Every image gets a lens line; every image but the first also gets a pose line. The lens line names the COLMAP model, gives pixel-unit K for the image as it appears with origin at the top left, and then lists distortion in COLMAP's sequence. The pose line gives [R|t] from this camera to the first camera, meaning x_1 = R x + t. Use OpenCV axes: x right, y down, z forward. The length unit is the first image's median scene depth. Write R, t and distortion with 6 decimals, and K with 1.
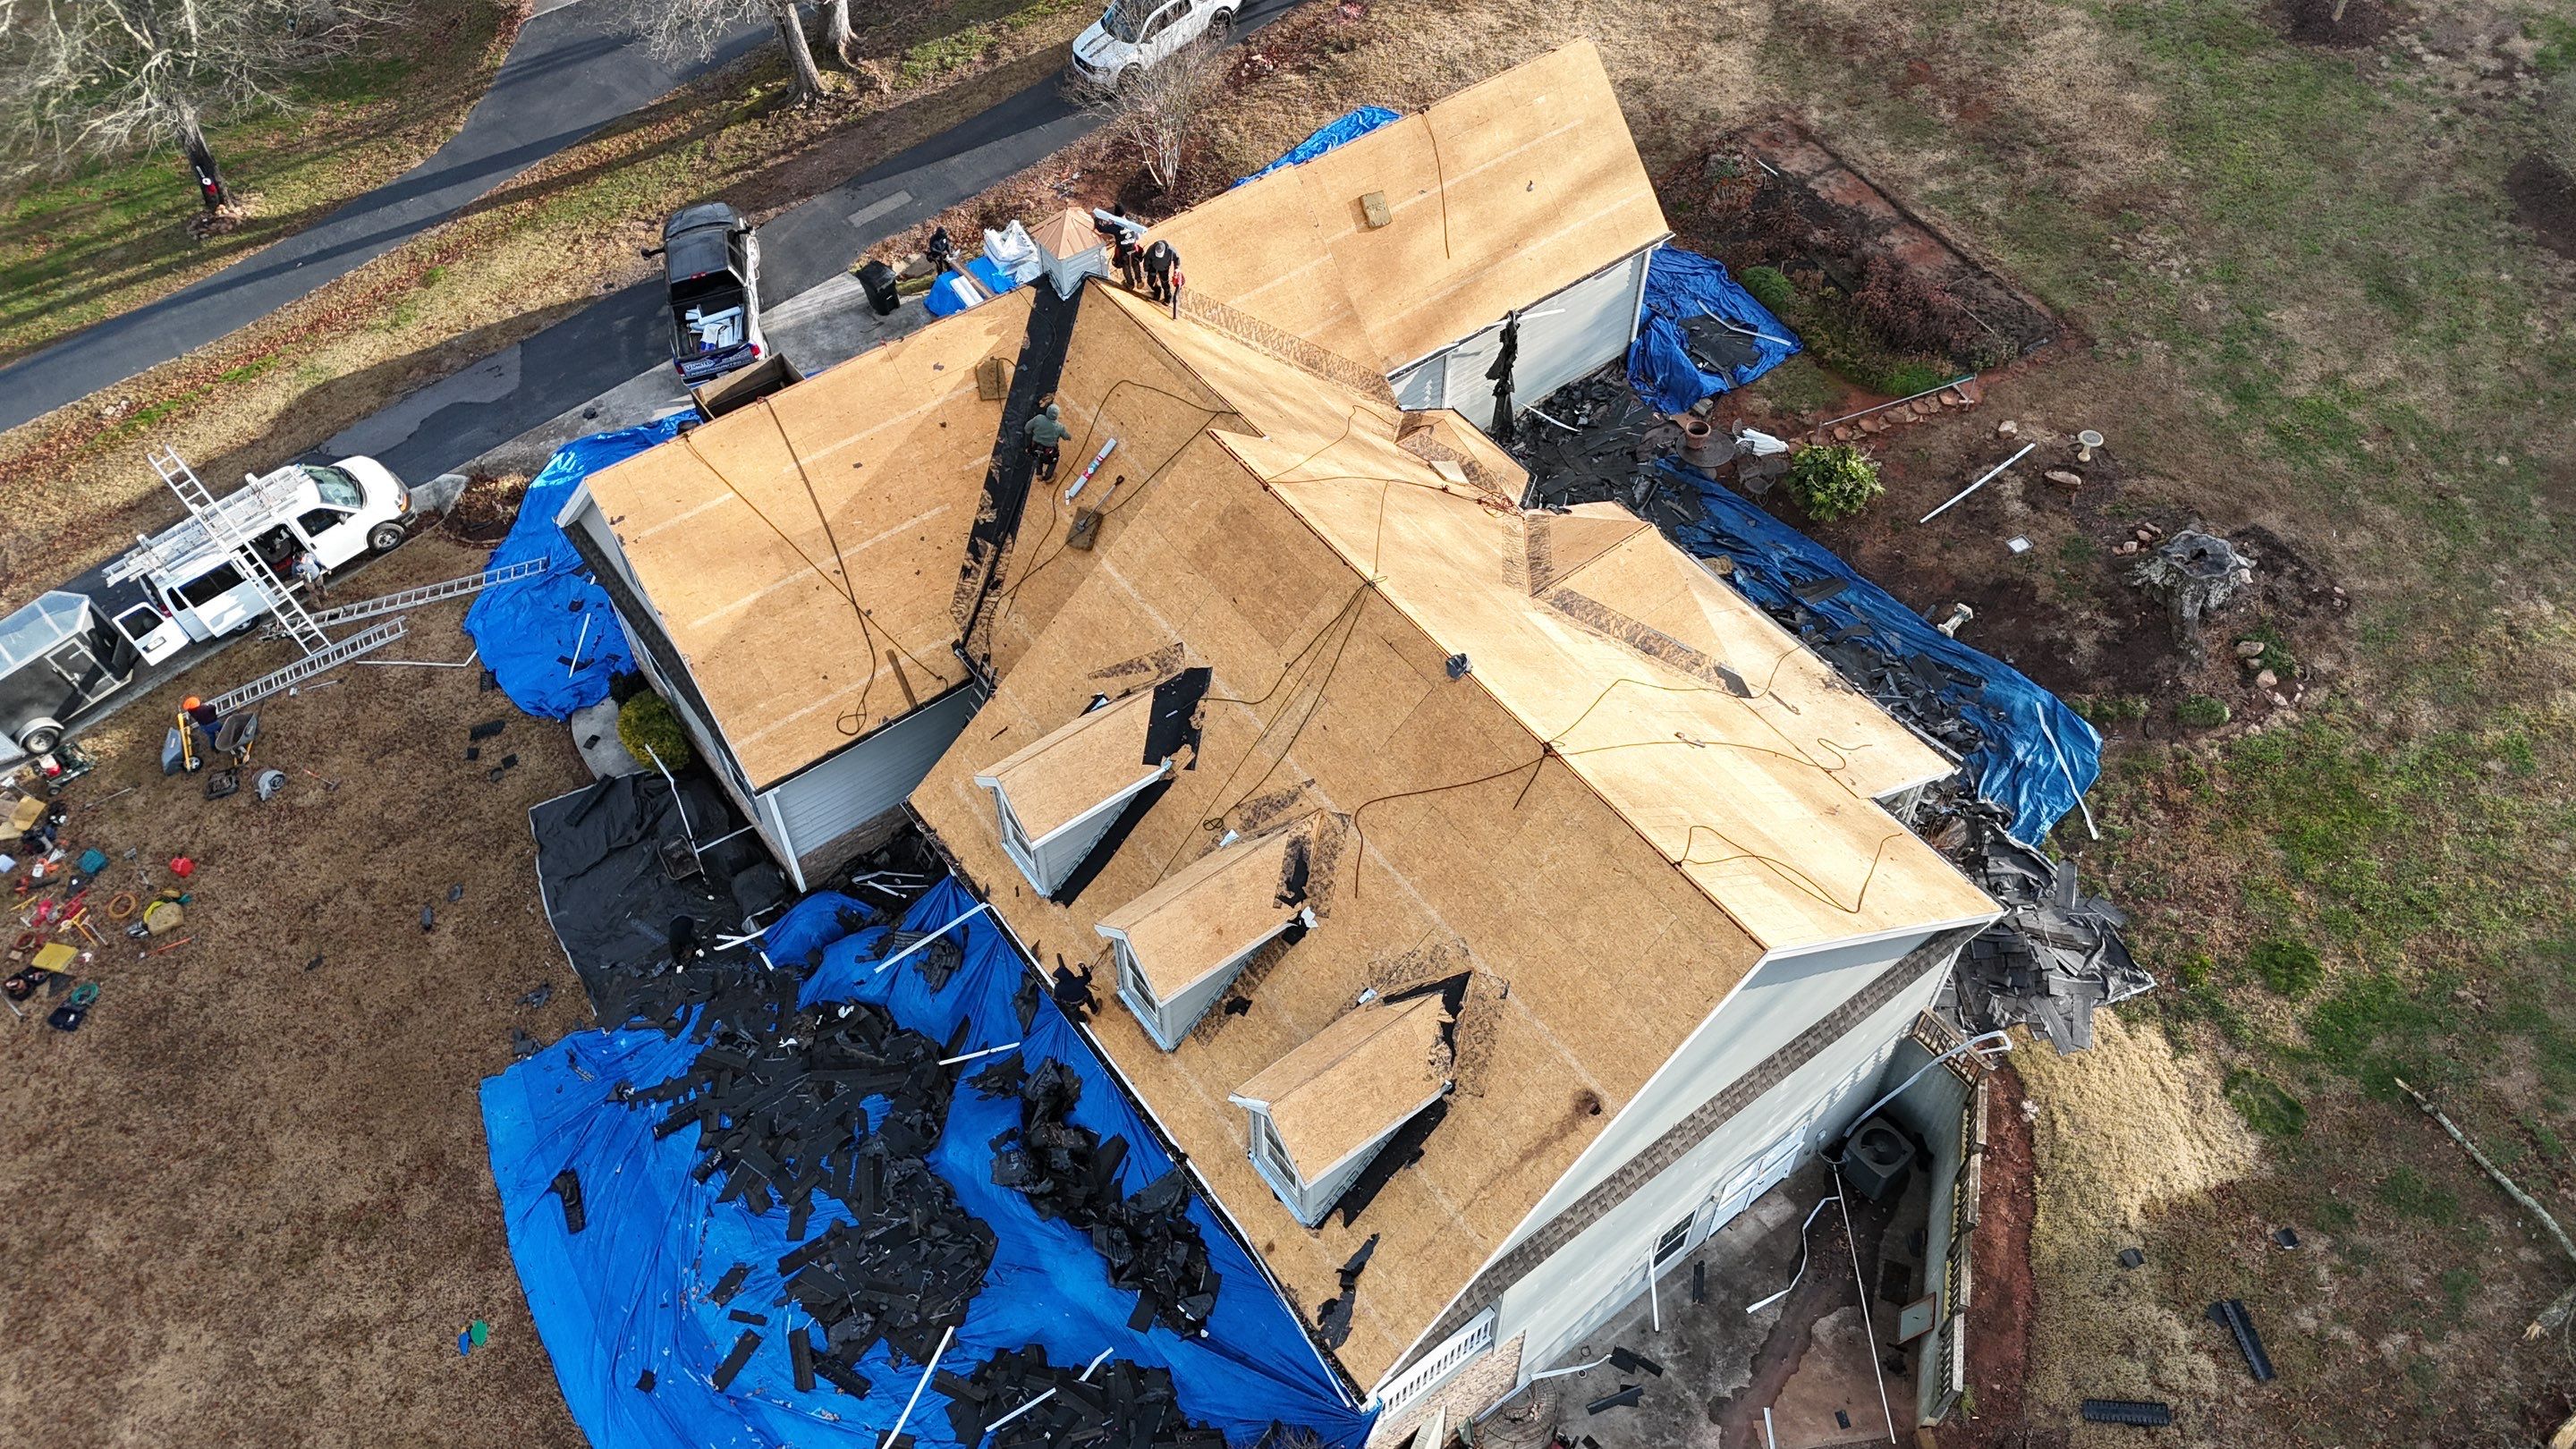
lens RADIAL K [[1887.8, 0, 1293.2], [0, 1887.8, 713.3], [0, 0, 1]] dist [0.084353, -0.079695]
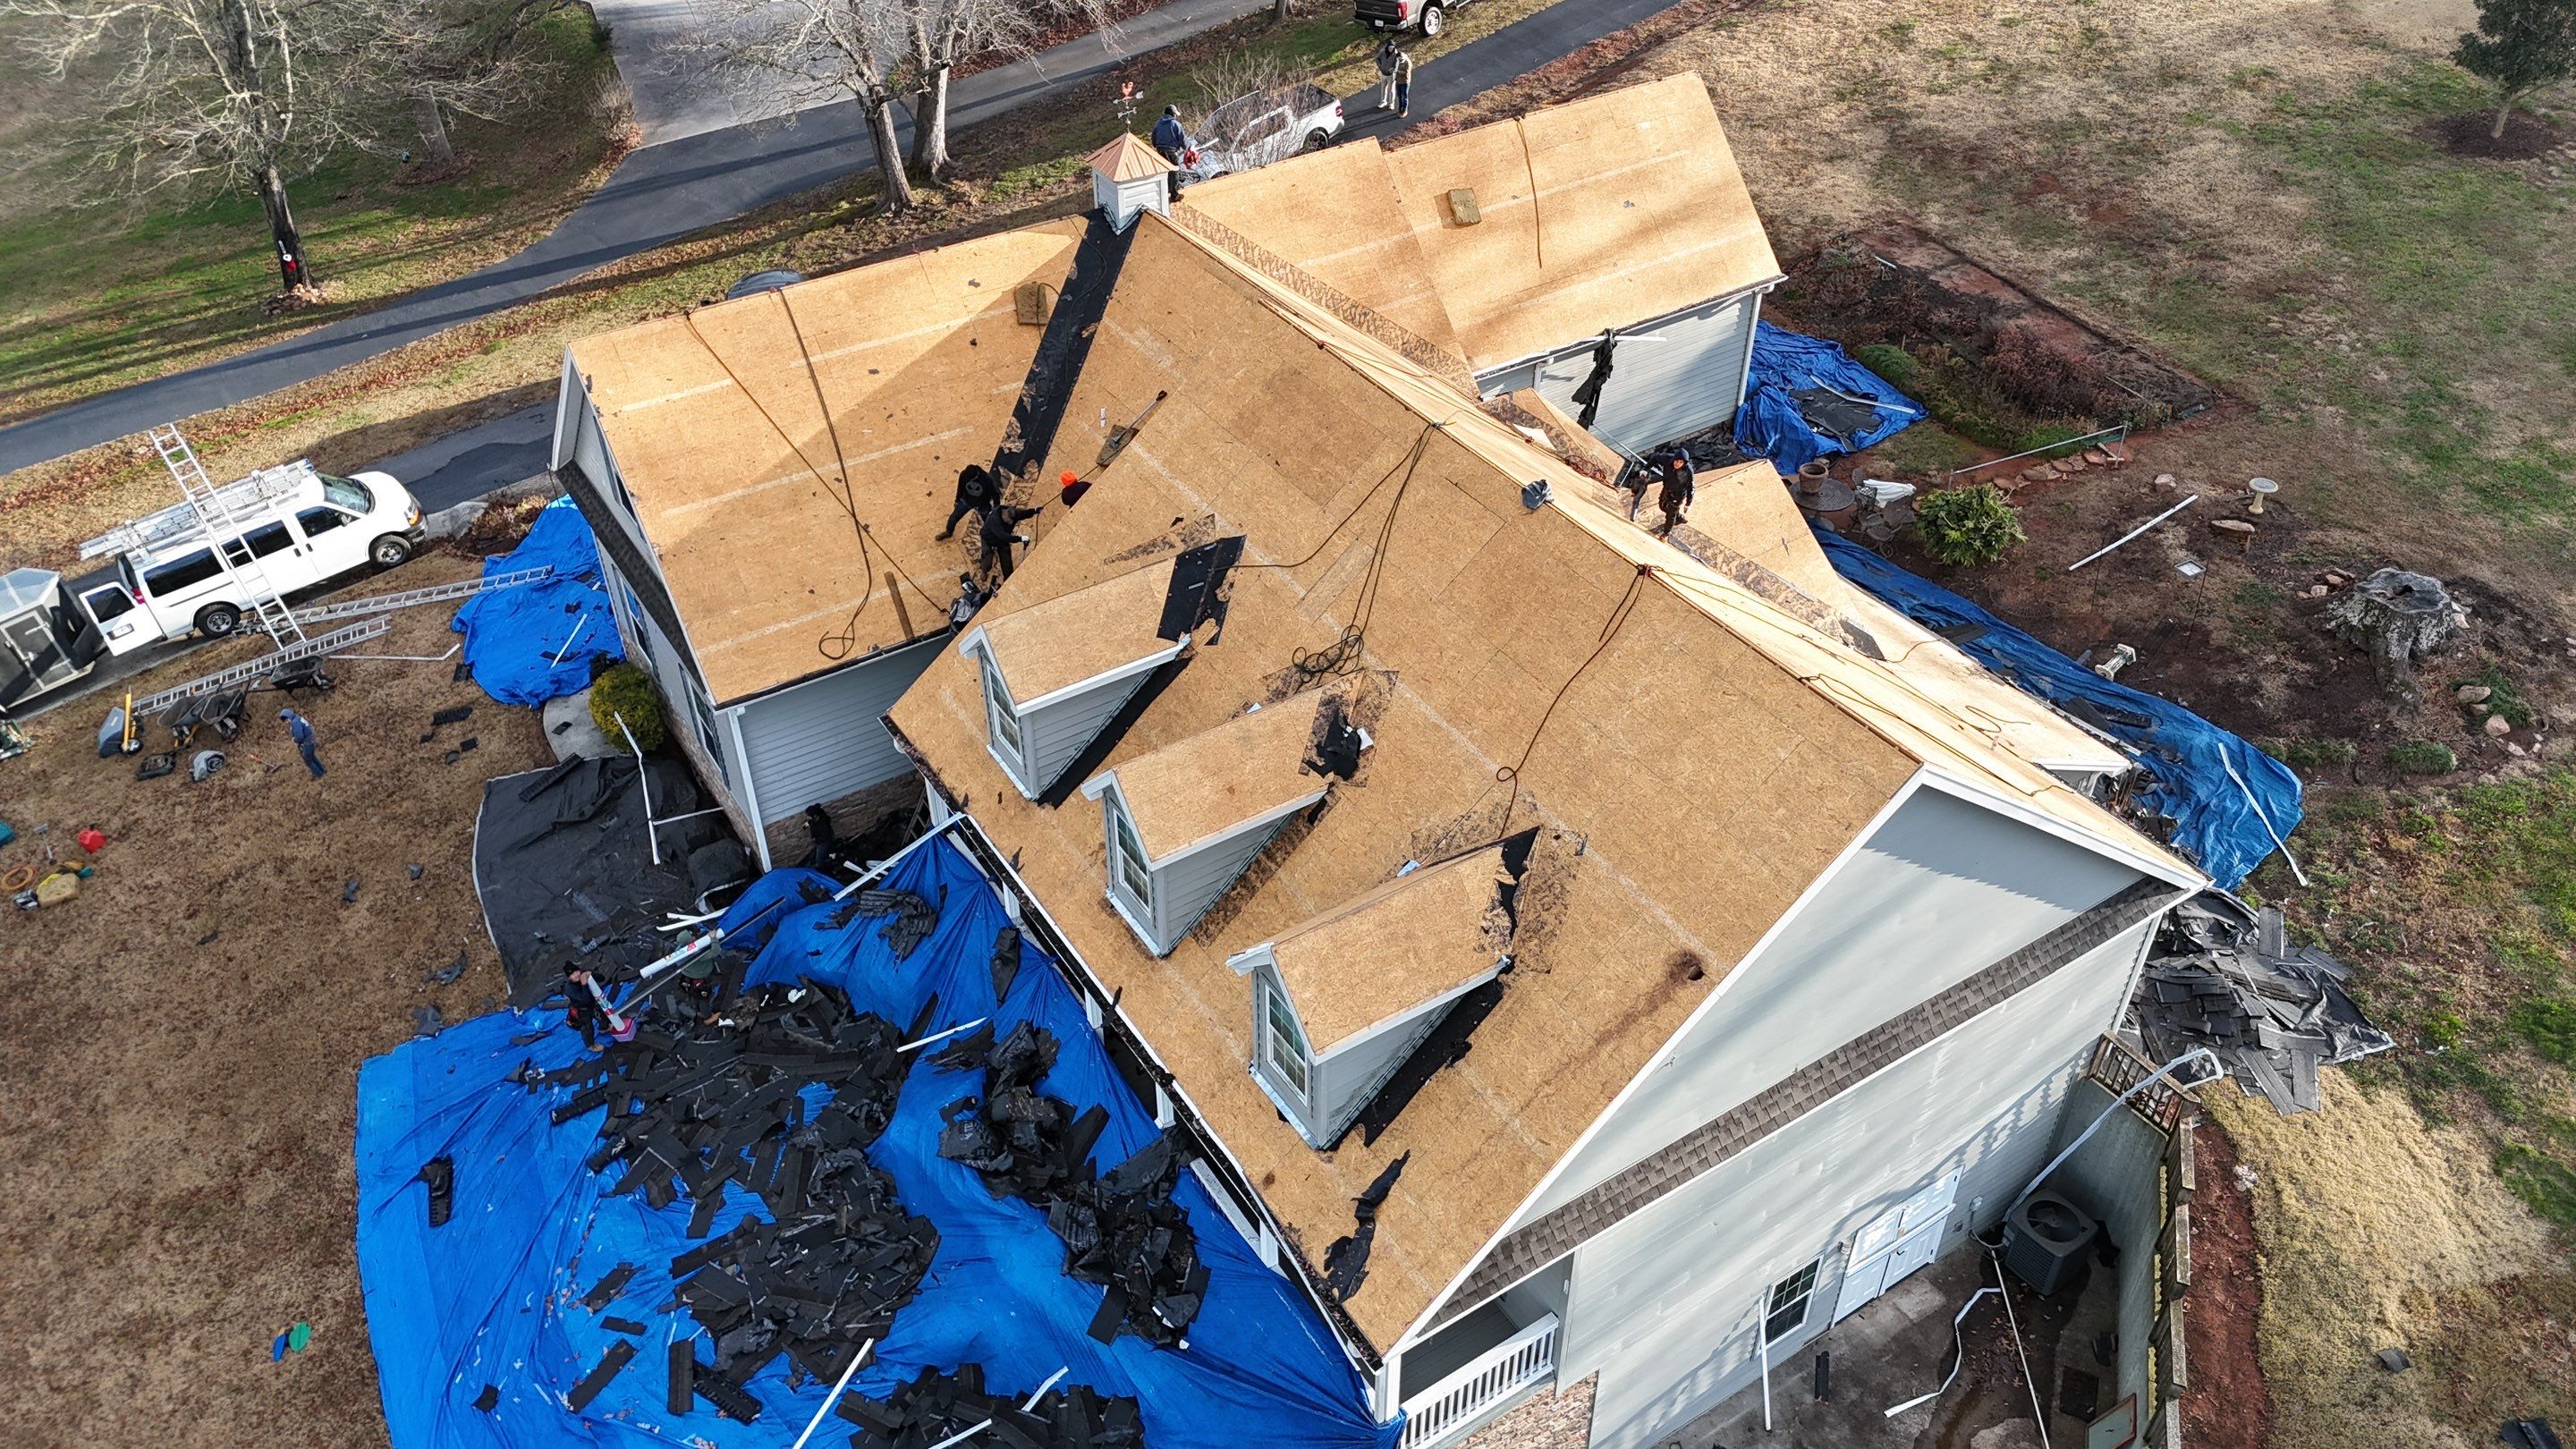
lens RADIAL K [[1887.8, 0, 1293.2], [0, 1887.8, 713.3], [0, 0, 1]] dist [0.084353, -0.079695]
pose [[0.997574, 0.046886, -0.051452, 0.020621], [-0.056646, 0.976370, -0.208550, 0.184673], [0.040458, 0.210959, 0.976657, 0.146657]]
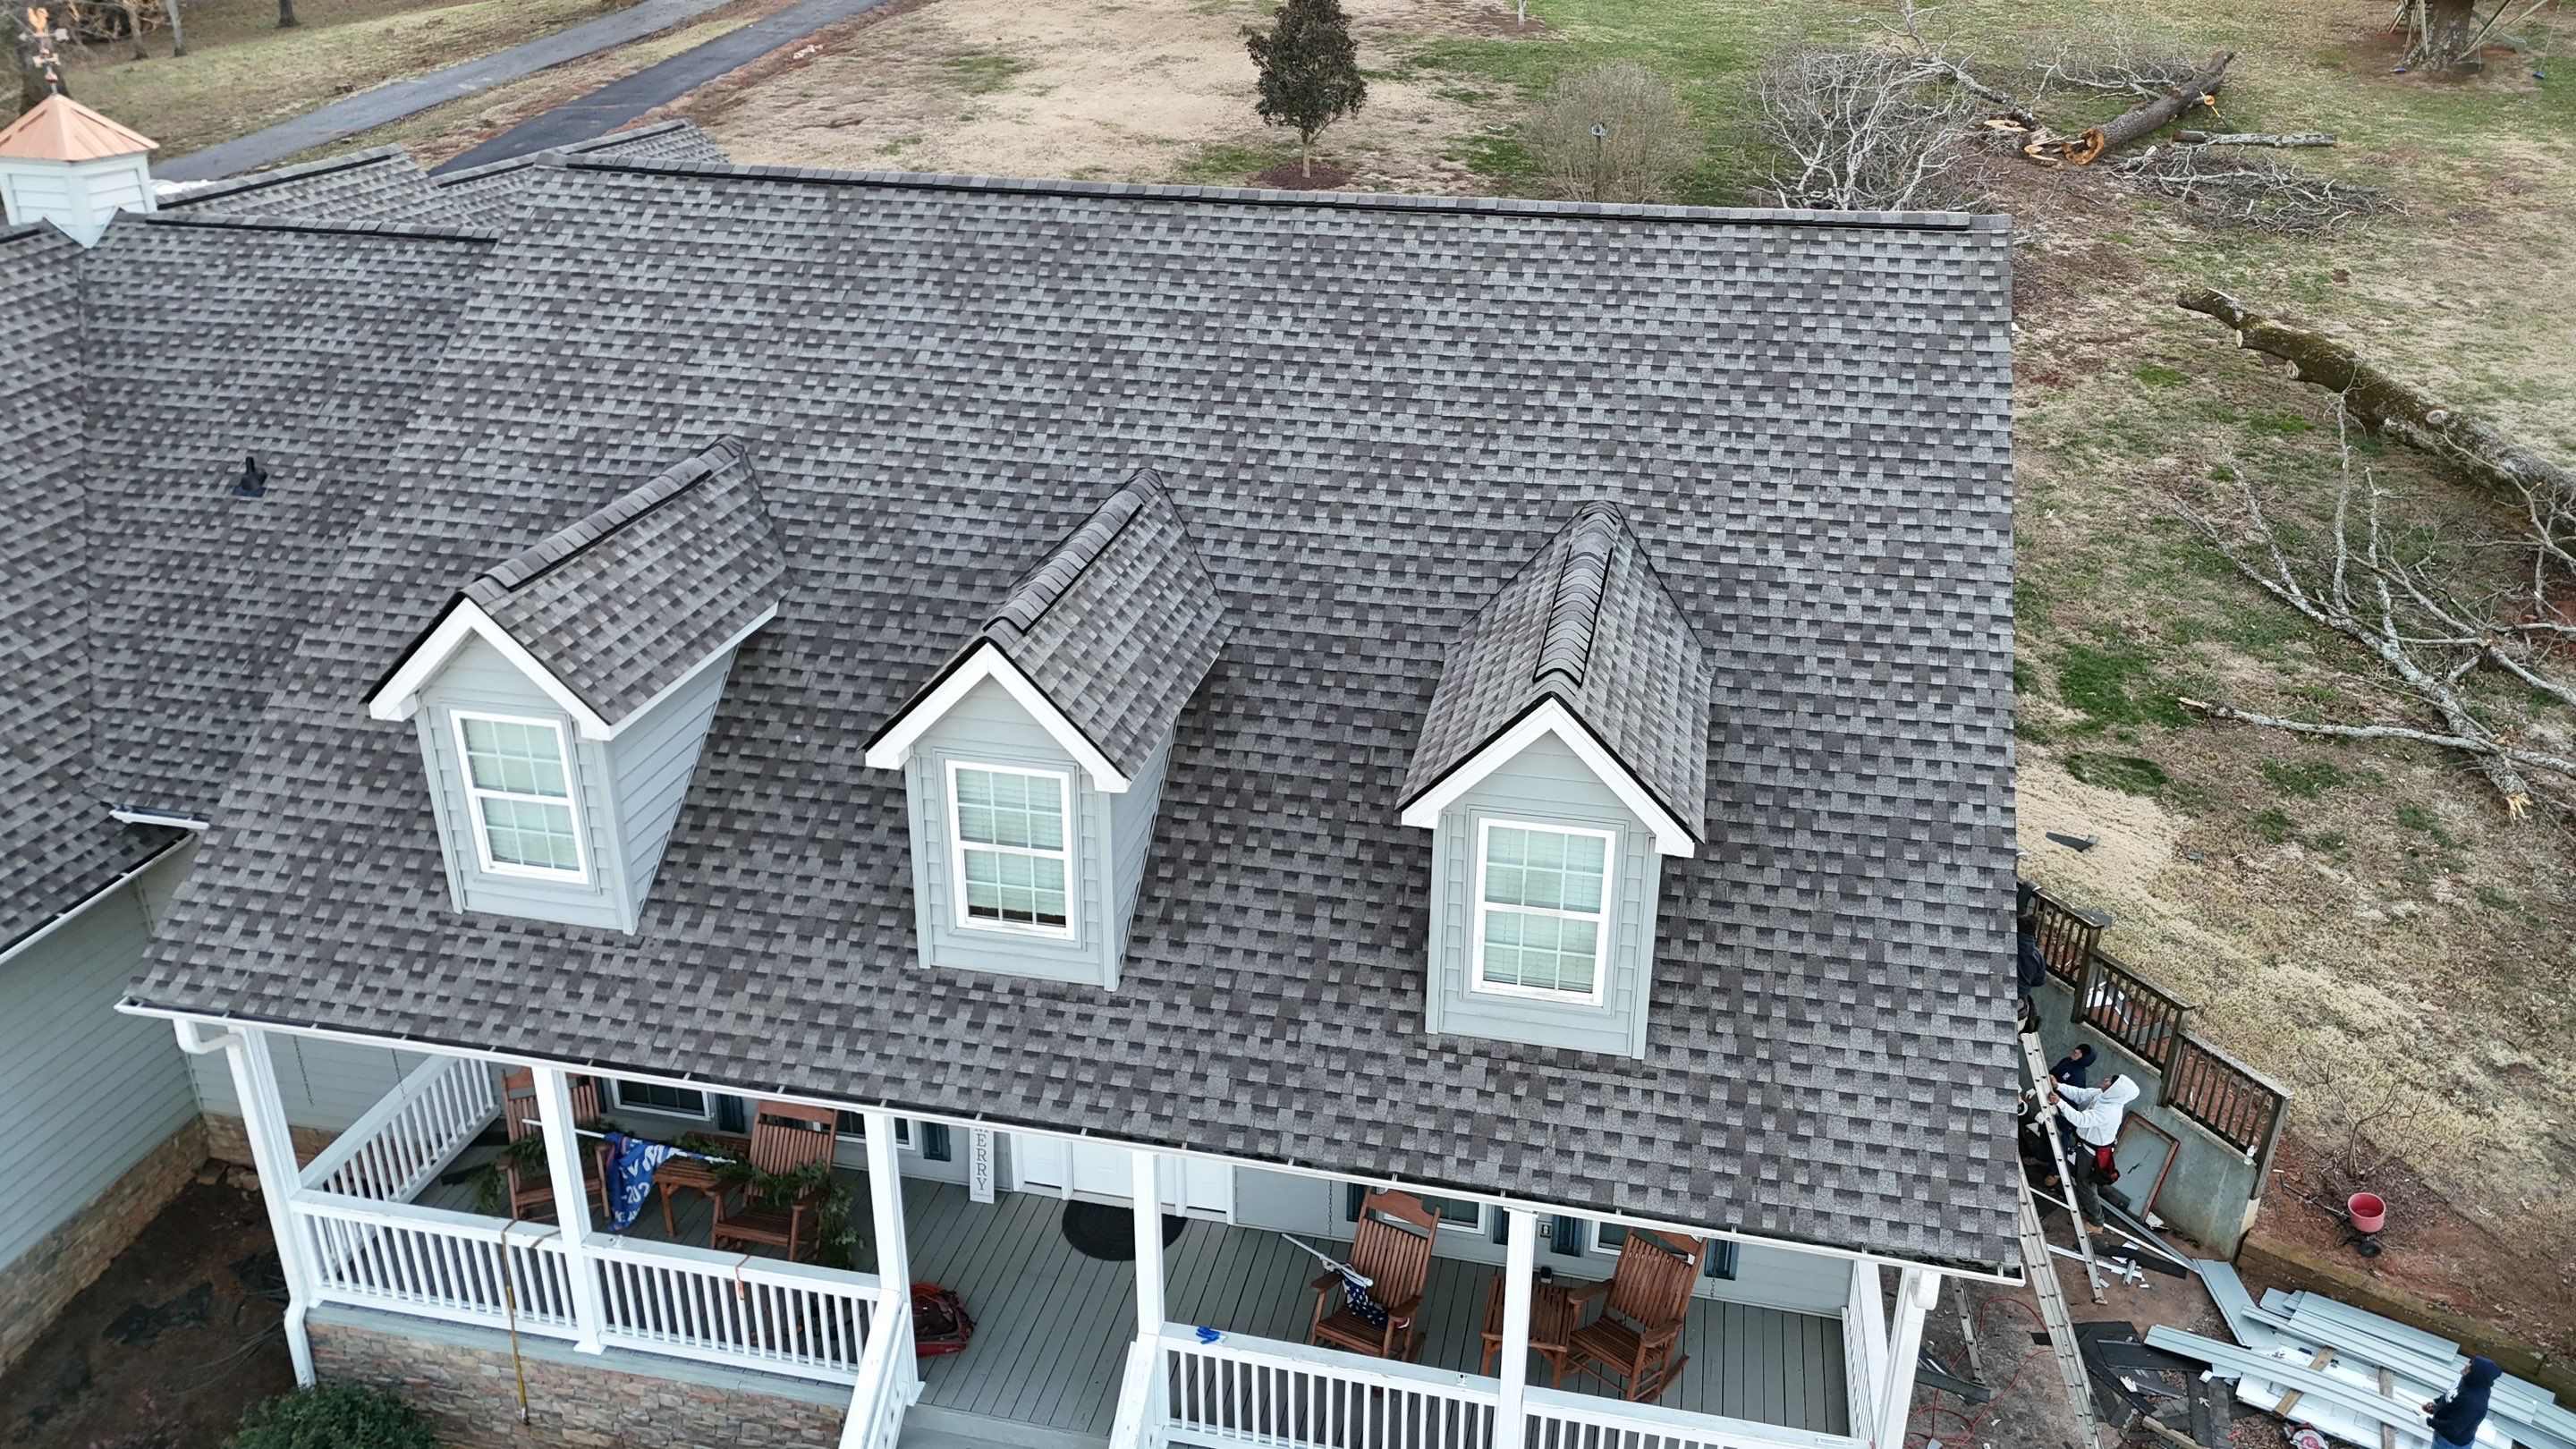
lens RADIAL K [[1849.2, 0, 1302.1], [0, 1849.2, 721.1], [0, 0, 1]] dist [0.142808, -0.159559]
pose [[0.753422, -0.257693, 0.604937, -0.213250], [0.494098, 0.828901, -0.262279, 0.199377], [-0.433846, 0.496505, 0.751838, 0.473527]]
